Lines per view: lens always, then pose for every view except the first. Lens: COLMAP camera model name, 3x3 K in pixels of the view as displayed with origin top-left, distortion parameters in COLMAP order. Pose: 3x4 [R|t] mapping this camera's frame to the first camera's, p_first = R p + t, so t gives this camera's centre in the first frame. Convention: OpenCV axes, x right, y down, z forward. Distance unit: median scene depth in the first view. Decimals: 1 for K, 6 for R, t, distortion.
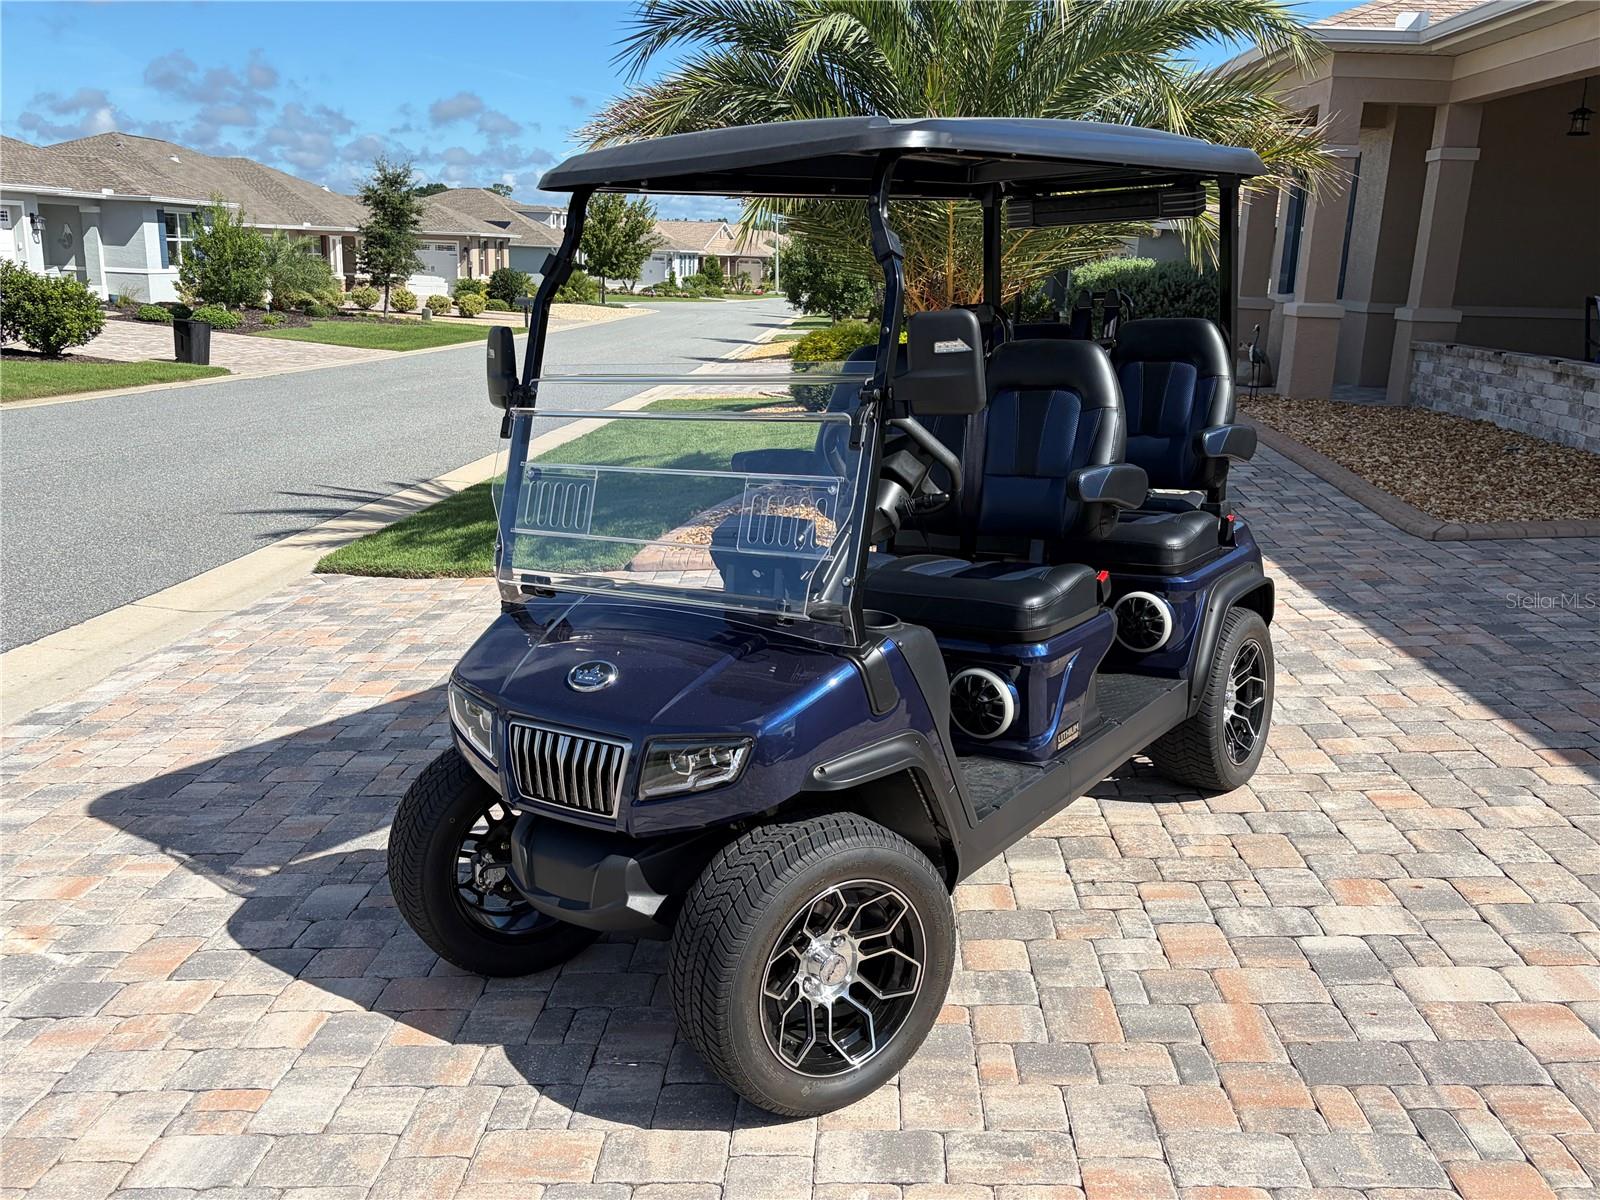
lens RADIAL K [[1382.7, 0, 800.0], [0, 1382.7, 600.0], [0, 0, 1]] dist [0.044006, -0.046479]
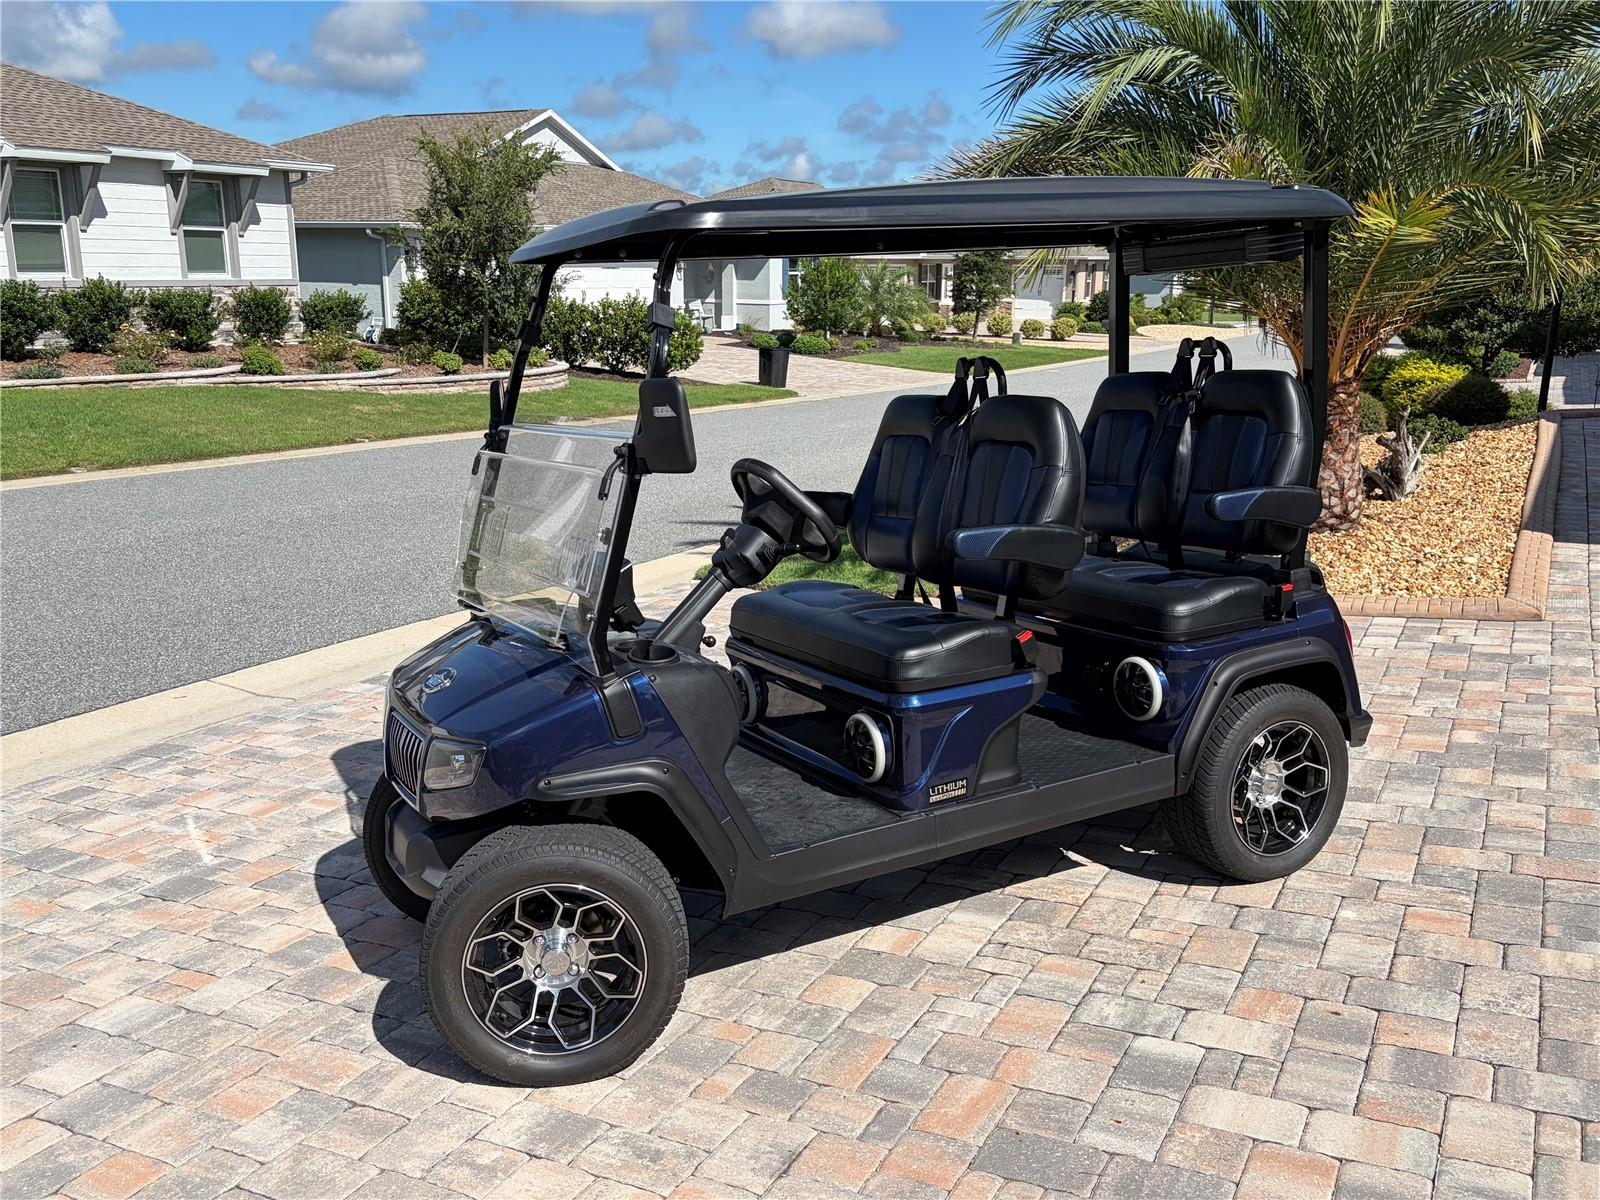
lens RADIAL K [[1382.7, 0, 800.0], [0, 1382.7, 600.0], [0, 0, 1]] dist [0.044006, -0.046479]
pose [[0.906230, 0.074925, -0.416093, 0.207344], [-0.080826, 0.996722, 0.003443, -0.014328], [0.414987, 0.030511, 0.909316, 0.015886]]
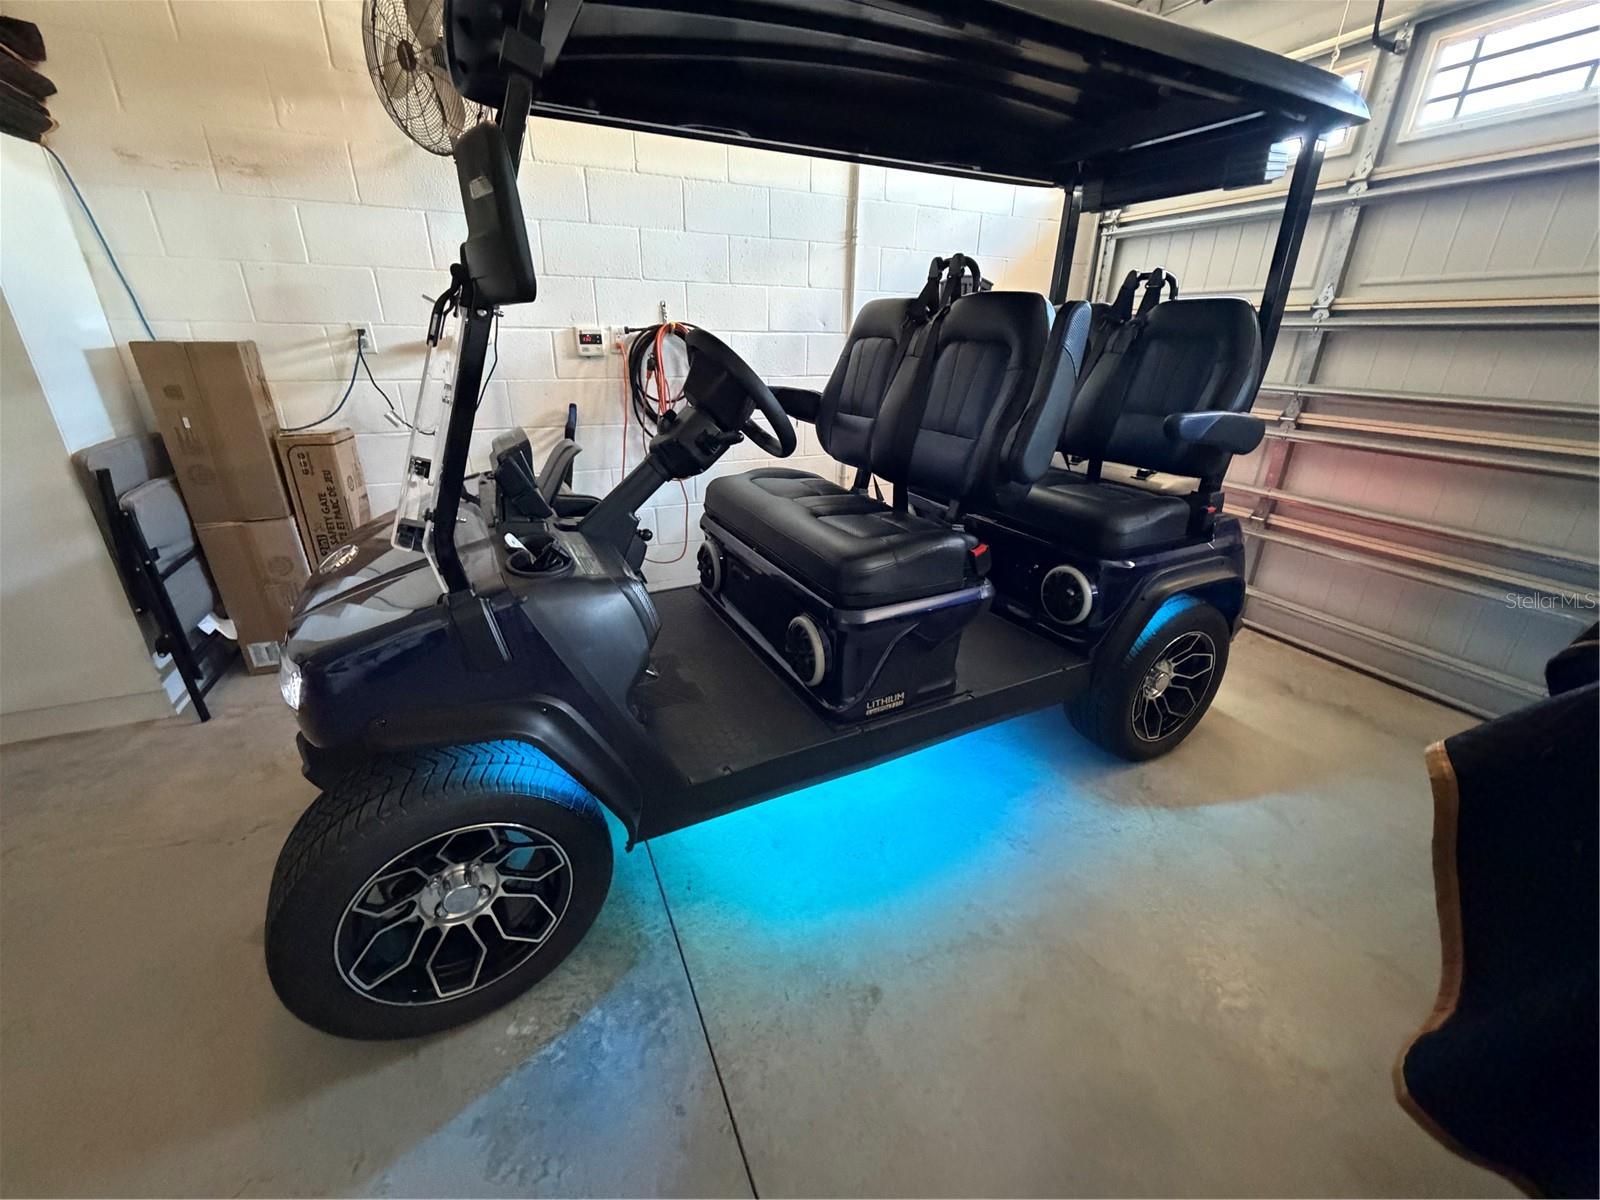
lens RADIAL K [[646.6, 0, 793.1], [0, 646.6, 642.3], [0, 0, 1]] dist [-0.062062, -0.000013]
pose [[0.889359, 0.241962, -0.387936, 0.124467], [-0.145372, 0.954105, 0.261821, -0.022443], [0.433482, -0.176459, 0.883717, 0.236528]]
